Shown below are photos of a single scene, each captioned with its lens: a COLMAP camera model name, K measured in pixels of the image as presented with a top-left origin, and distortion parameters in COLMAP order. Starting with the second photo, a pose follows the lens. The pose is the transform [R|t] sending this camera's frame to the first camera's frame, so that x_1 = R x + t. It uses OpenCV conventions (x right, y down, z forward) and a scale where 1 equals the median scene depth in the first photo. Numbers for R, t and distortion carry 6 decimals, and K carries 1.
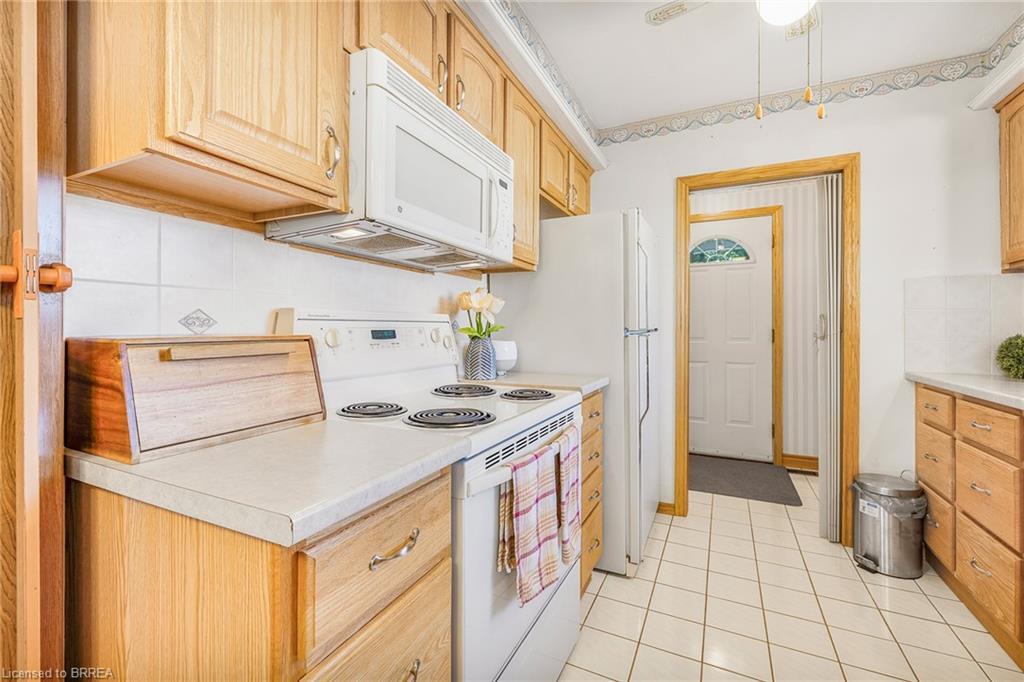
lens RADIAL K [[431.6, 0, 513.2], [0, 431.6, 326.6], [0, 0, 1]] dist [0.001858, -0.000431]
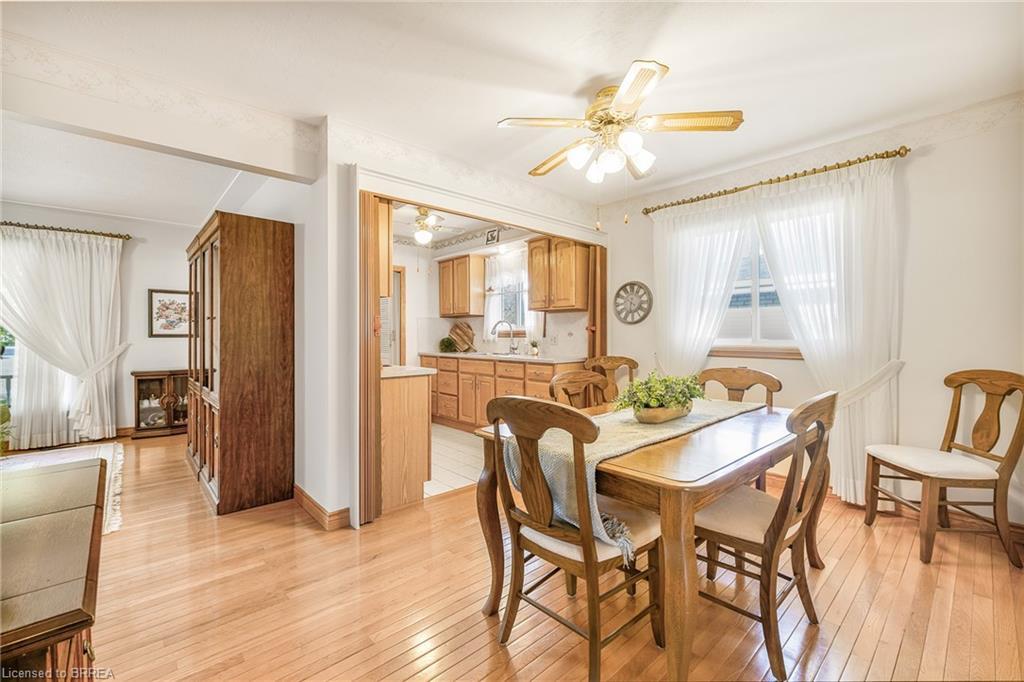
lens RADIAL K [[431.6, 0, 512.1], [0, 431.6, 339.3], [0, 0, 1]] dist [0.001858, -0.000431]
pose [[0.362623, -0.008810, 0.931894, -1.529368], [-0.005317, 0.999919, 0.011523, -0.009167], [-0.931921, -0.009133, 0.362547, -0.575873]]
